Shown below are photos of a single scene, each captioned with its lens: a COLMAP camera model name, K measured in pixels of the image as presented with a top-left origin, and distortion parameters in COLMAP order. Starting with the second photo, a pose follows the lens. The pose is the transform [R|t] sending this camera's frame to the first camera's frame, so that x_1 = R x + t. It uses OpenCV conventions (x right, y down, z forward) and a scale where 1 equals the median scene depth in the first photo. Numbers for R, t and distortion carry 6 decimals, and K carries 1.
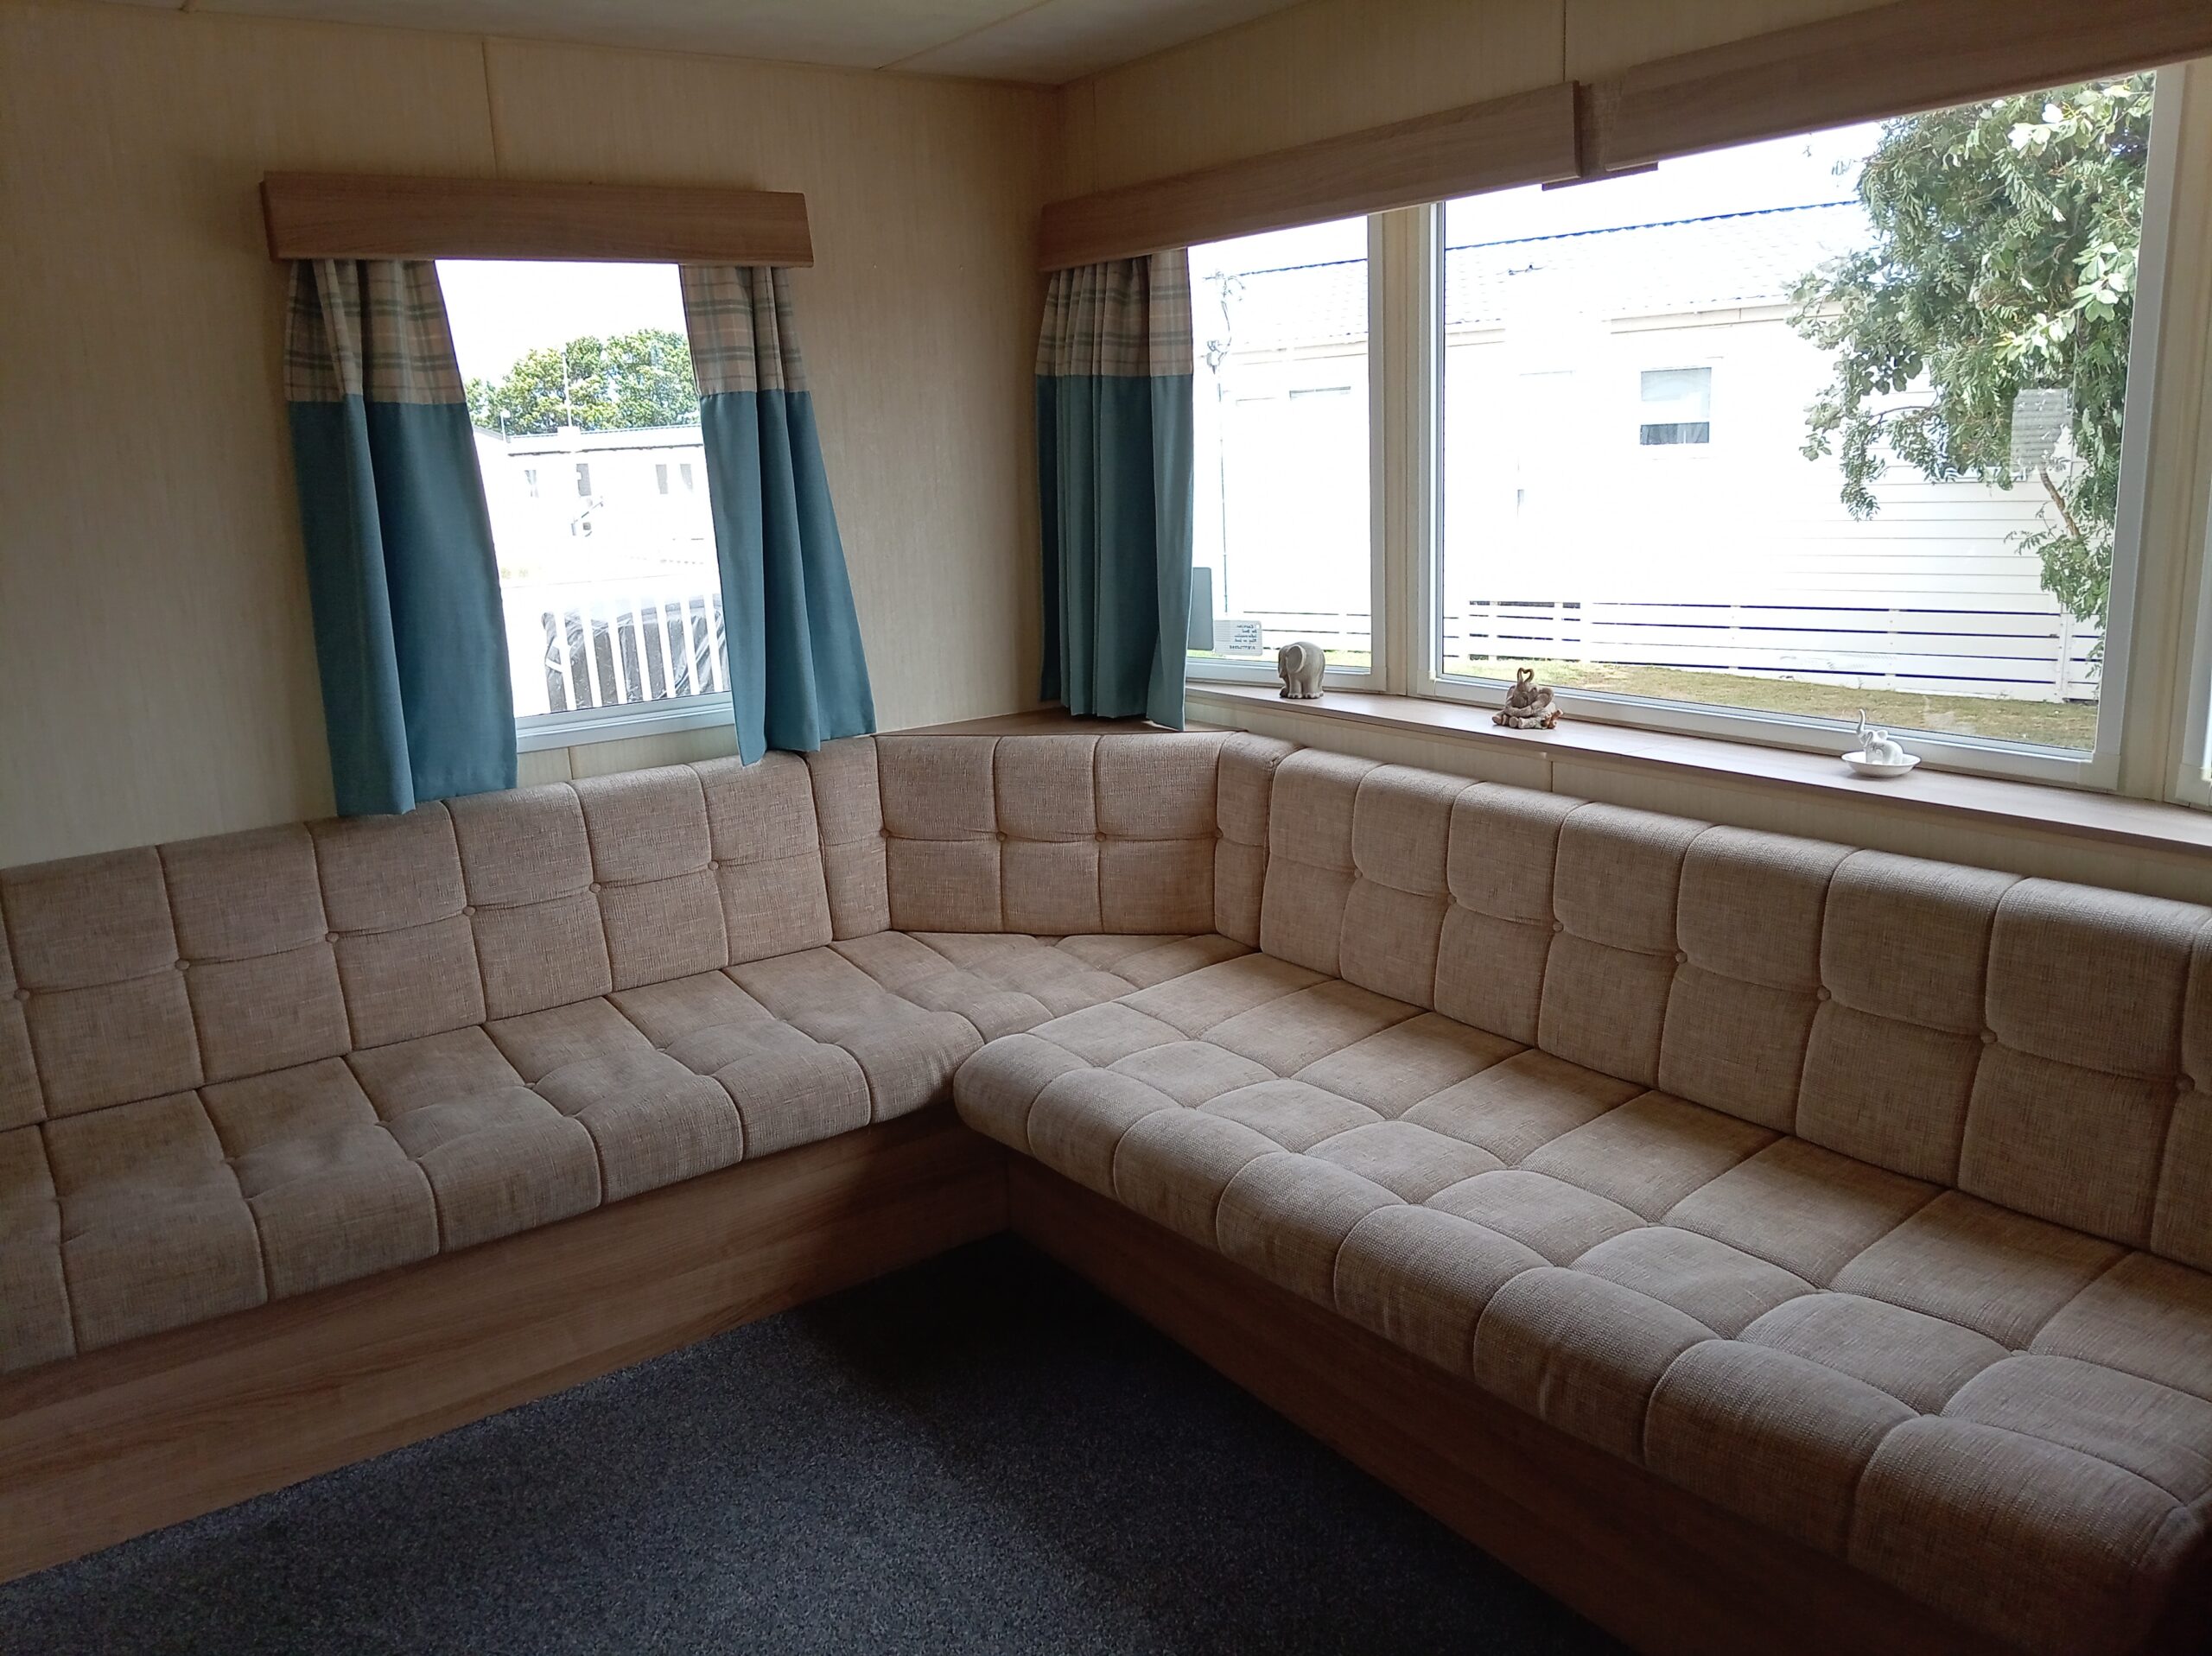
lens RADIAL K [[1652.5, 0, 1128.8], [0, 1652.5, 819.6], [0, 0, 1]] dist [0.037637, -0.083097]
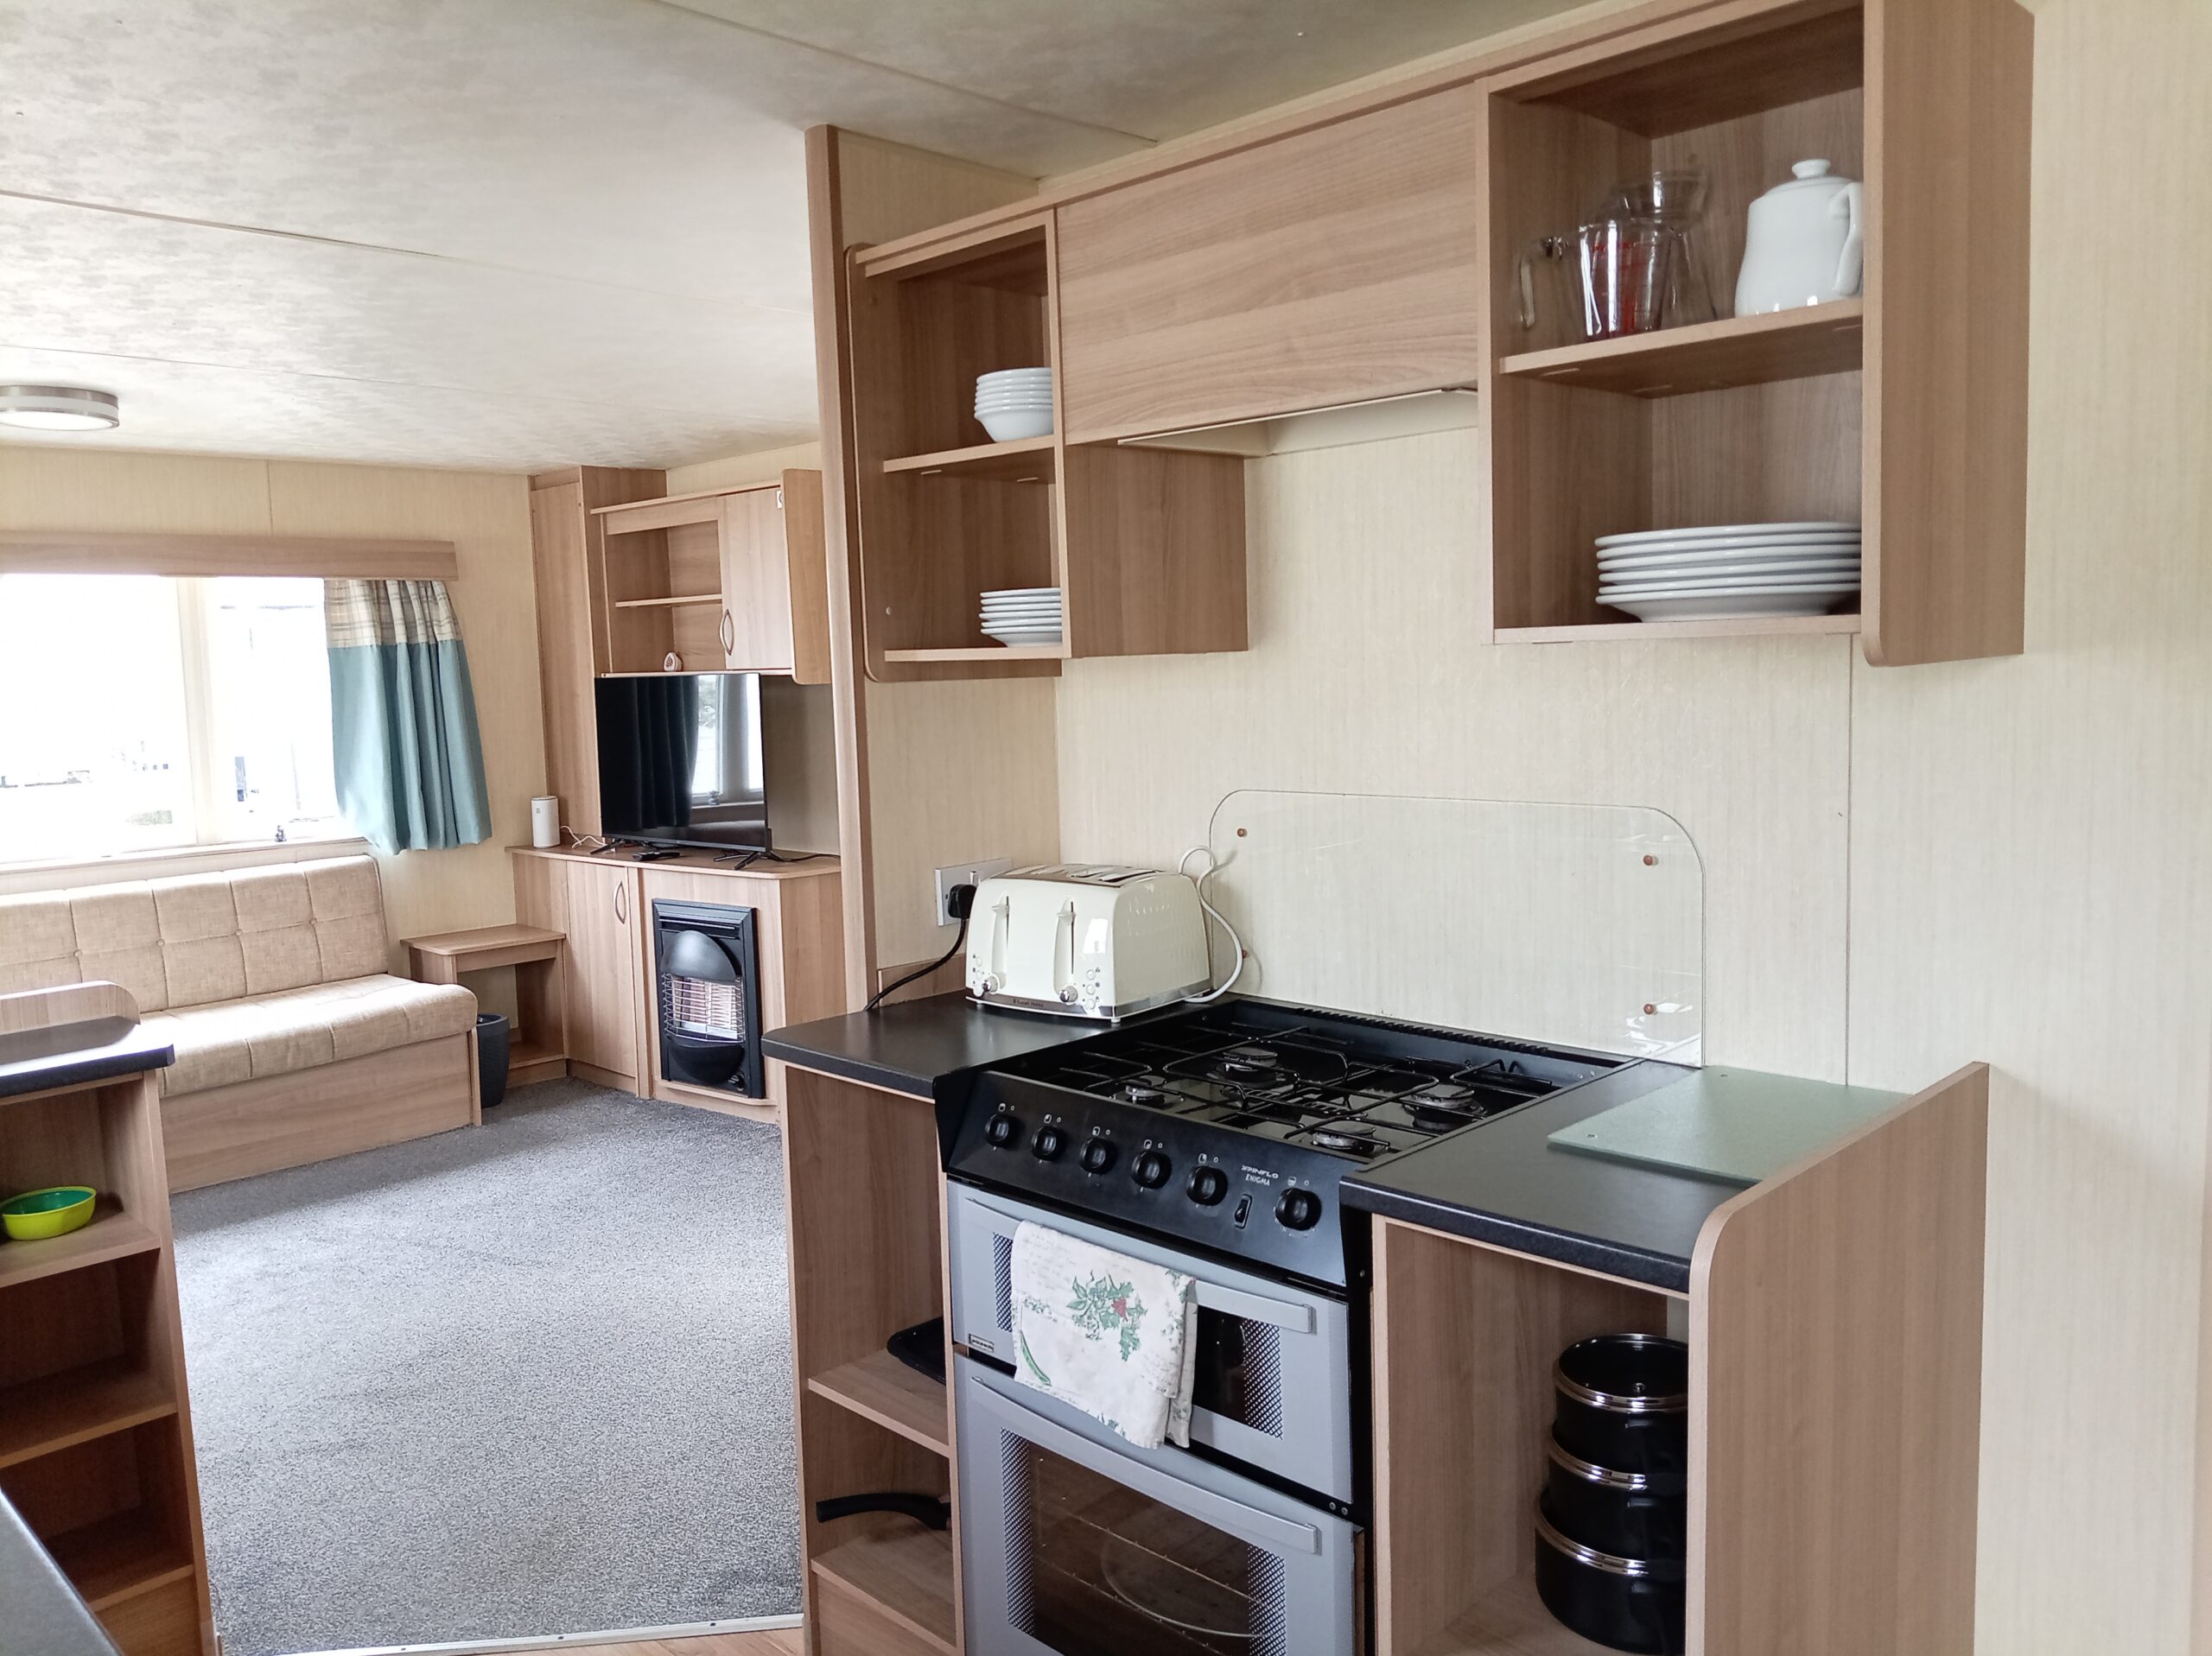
lens RADIAL K [[1652.5, 0, 1115.7], [0, 1652.5, 813.9], [0, 0, 1]] dist [0.037637, -0.083097]
pose [[-0.186737, -0.040384, 0.981580, -1.893015], [0.254488, 0.963061, 0.088036, 0.063315], [-0.948876, 0.266239, -0.169562, 0.093016]]
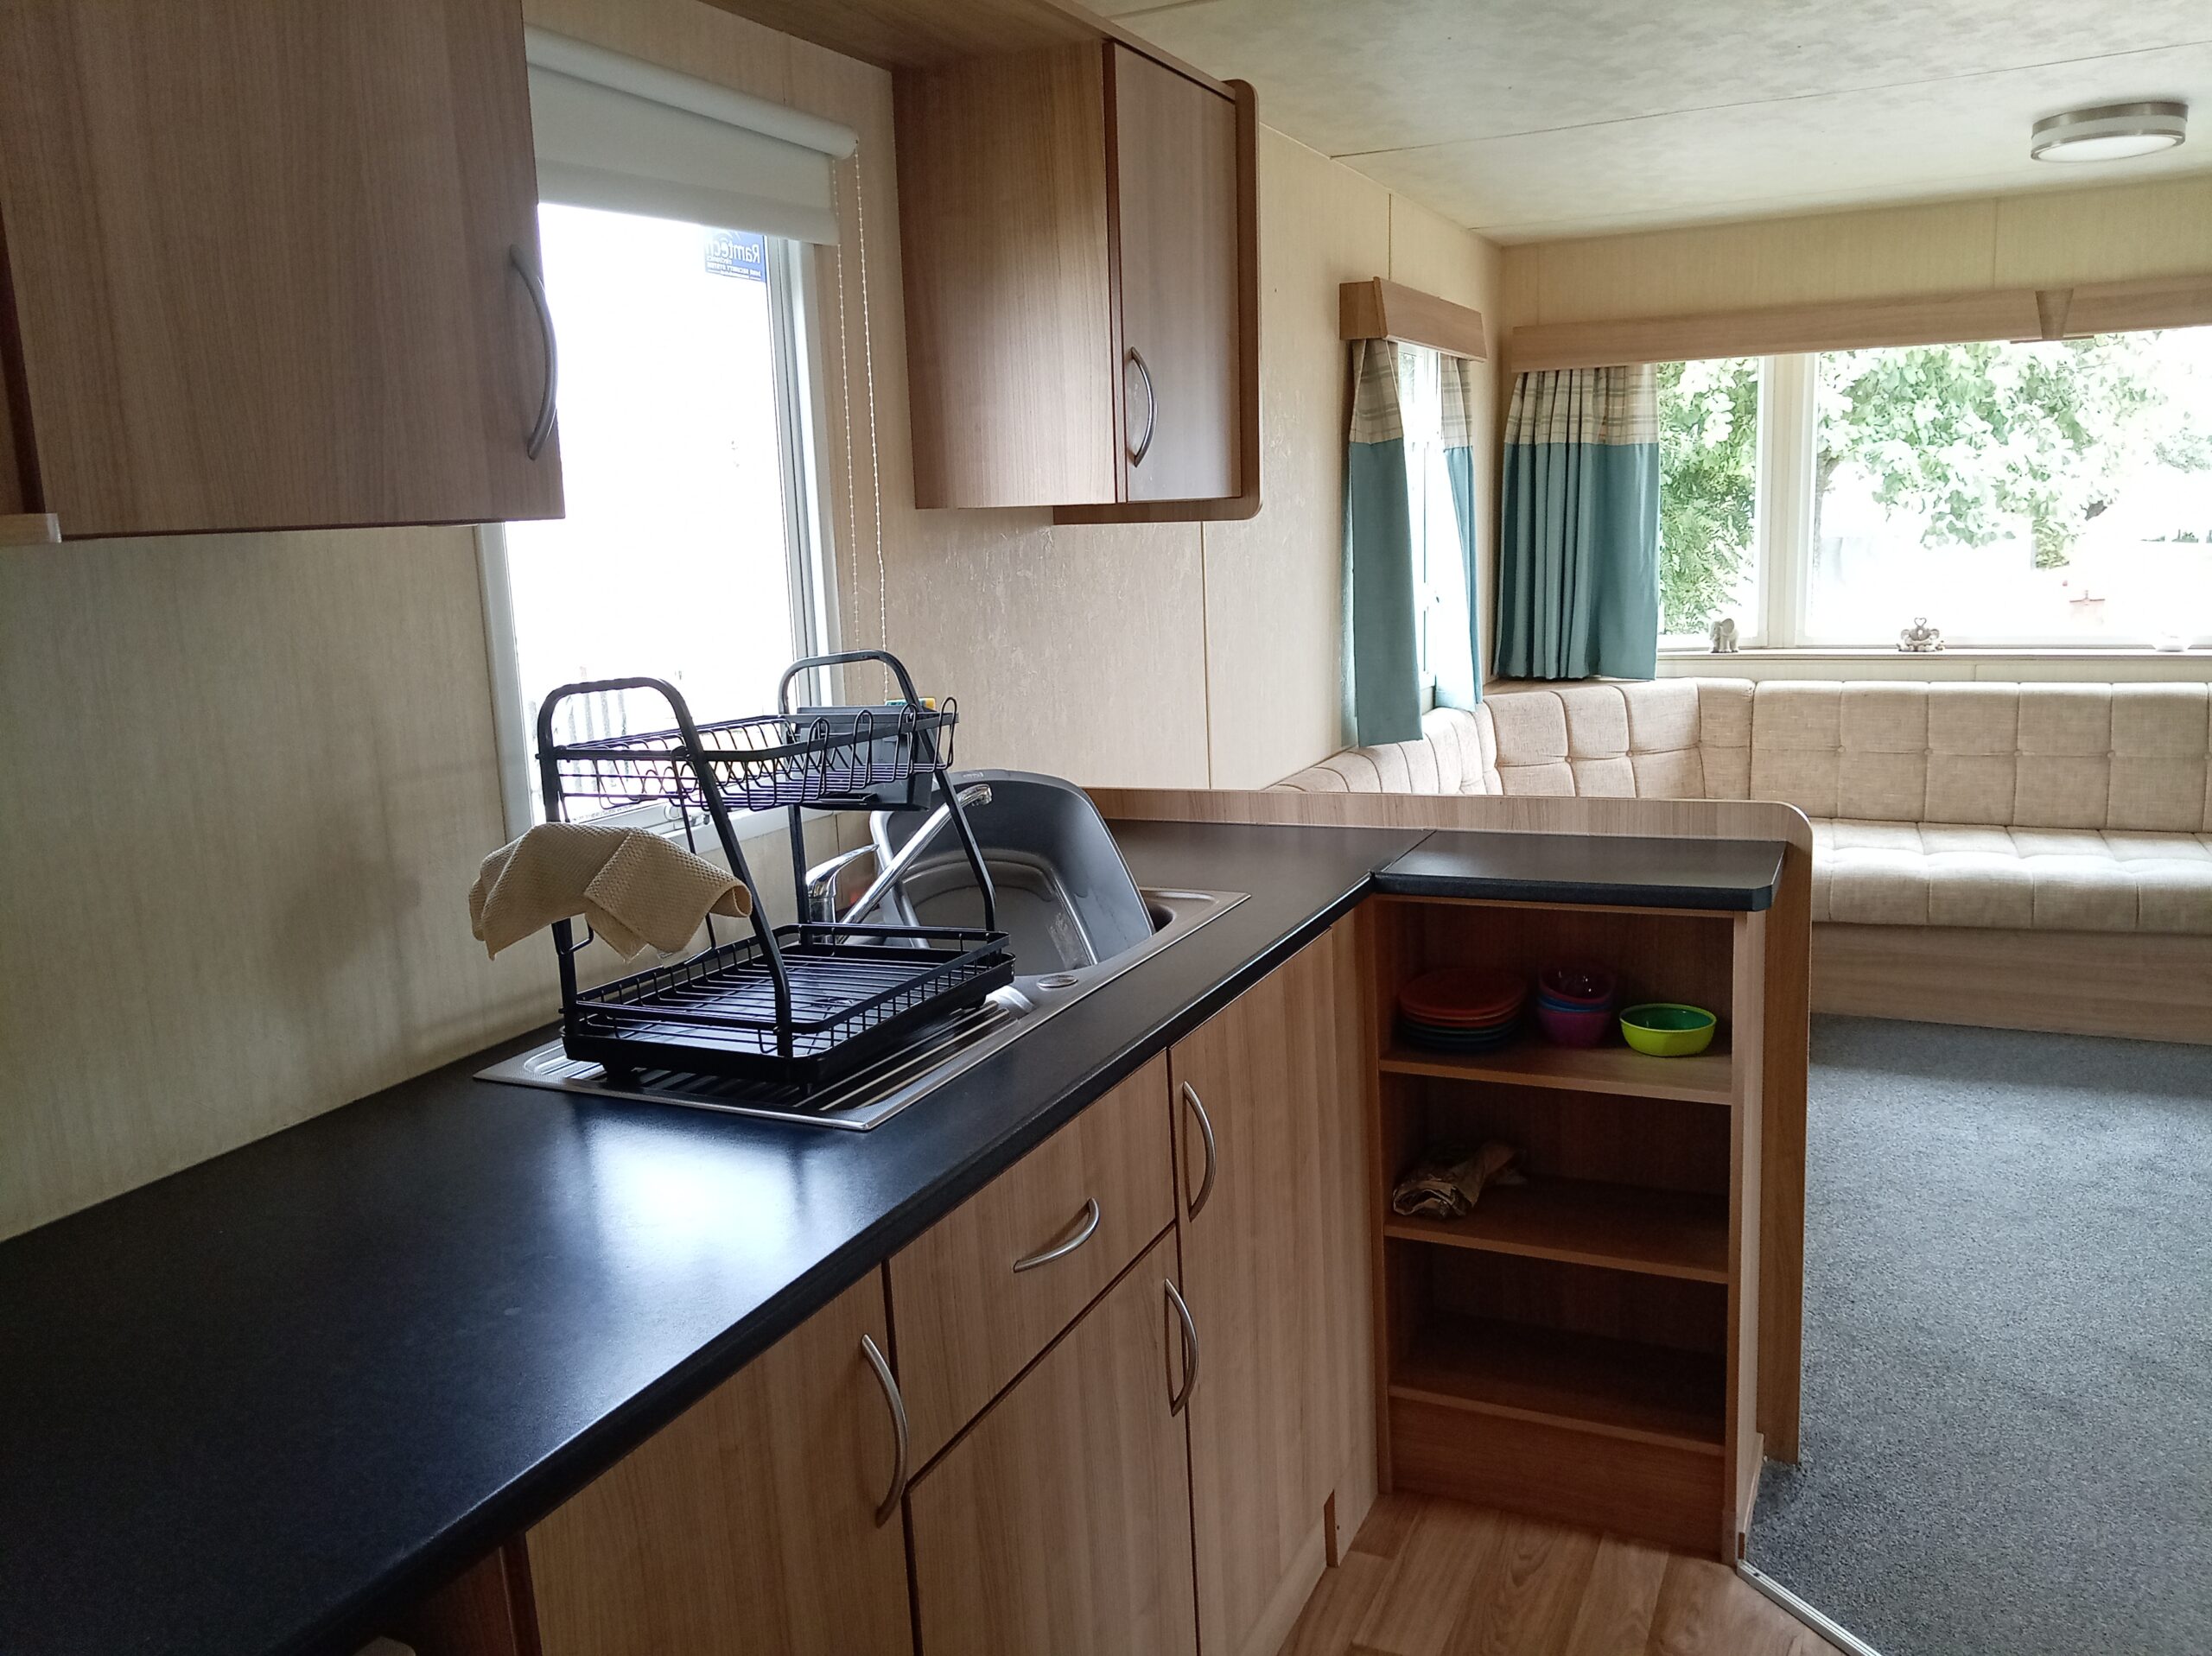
lens RADIAL K [[1652.5, 0, 1114.6], [0, 1652.5, 839.5], [0, 0, 1]] dist [0.037637, -0.083097]
pose [[0.873256, -0.088361, 0.479183, -1.540801], [0.114109, 0.993158, -0.024814, 0.096410], [-0.473712, 0.076348, 0.877364, -0.090438]]
